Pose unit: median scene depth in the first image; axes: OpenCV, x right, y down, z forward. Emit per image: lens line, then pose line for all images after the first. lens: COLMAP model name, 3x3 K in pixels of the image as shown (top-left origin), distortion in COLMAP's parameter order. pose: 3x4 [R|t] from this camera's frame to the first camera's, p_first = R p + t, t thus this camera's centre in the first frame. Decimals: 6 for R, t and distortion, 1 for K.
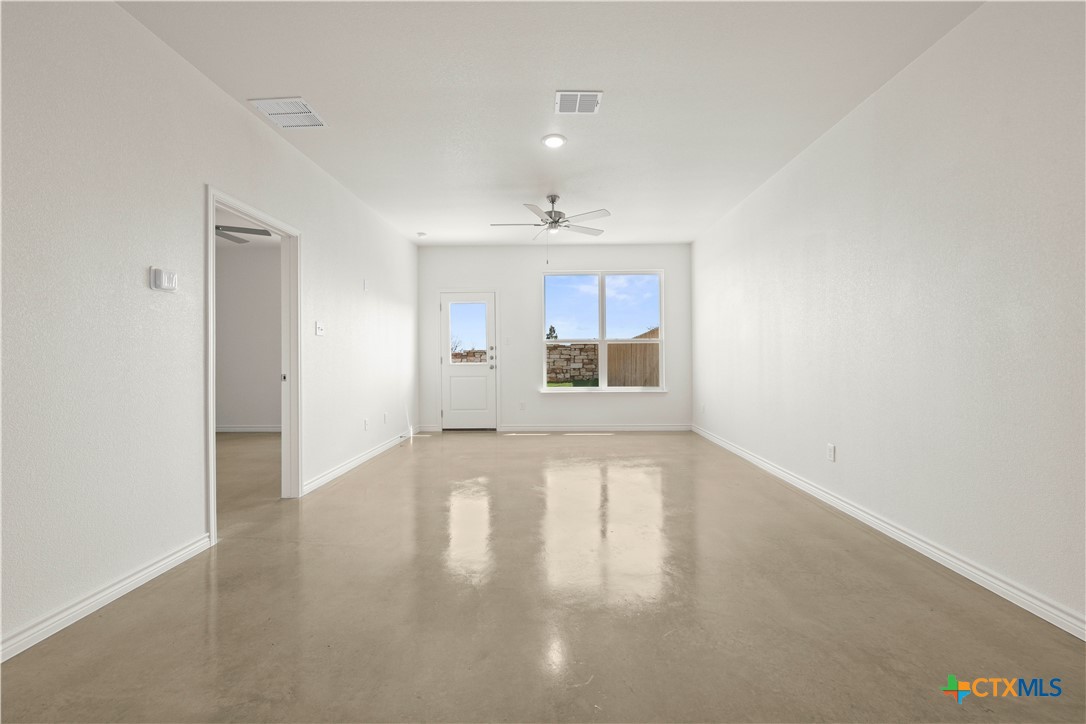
lens RADIAL K [[425.0, 0, 553.6], [0, 425.0, 356.0], [0, 0, 1]] dist [-0.012027, -0.000041]
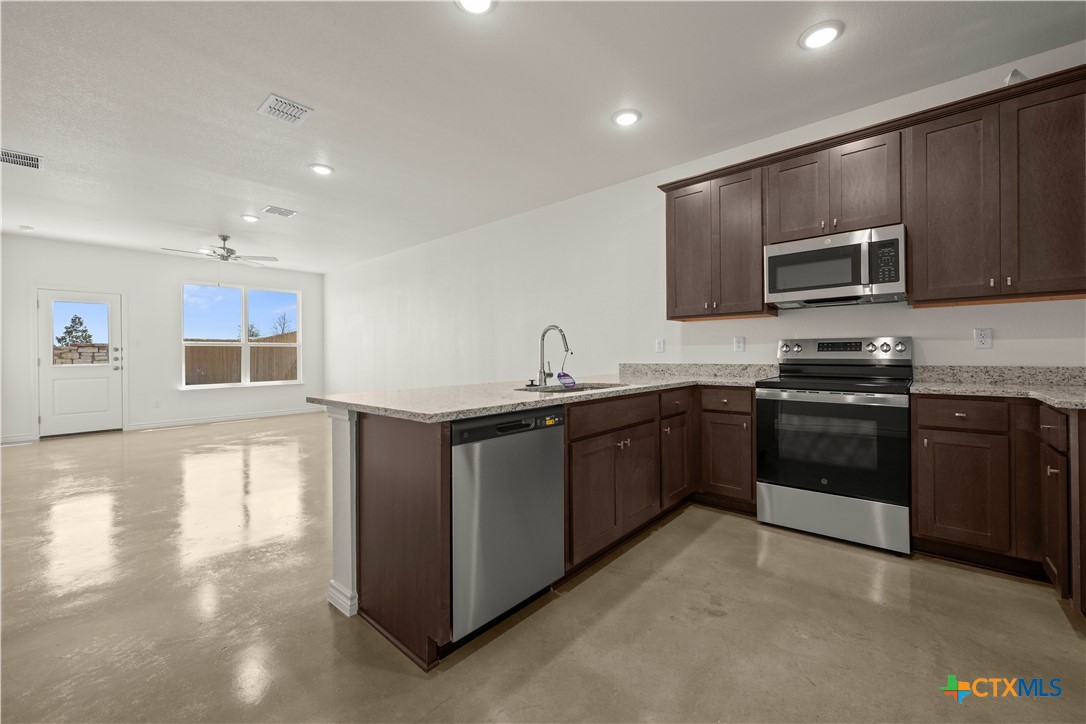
lens RADIAL K [[425.0, 0, 553.6], [0, 425.0, 356.0], [0, 0, 1]] dist [-0.012027, -0.000041]
pose [[0.635520, -0.002303, 0.772081, -0.254723], [0.003529, 0.999994, 0.000078, 0.000877], [-0.772076, 0.002675, 0.635524, -0.437690]]
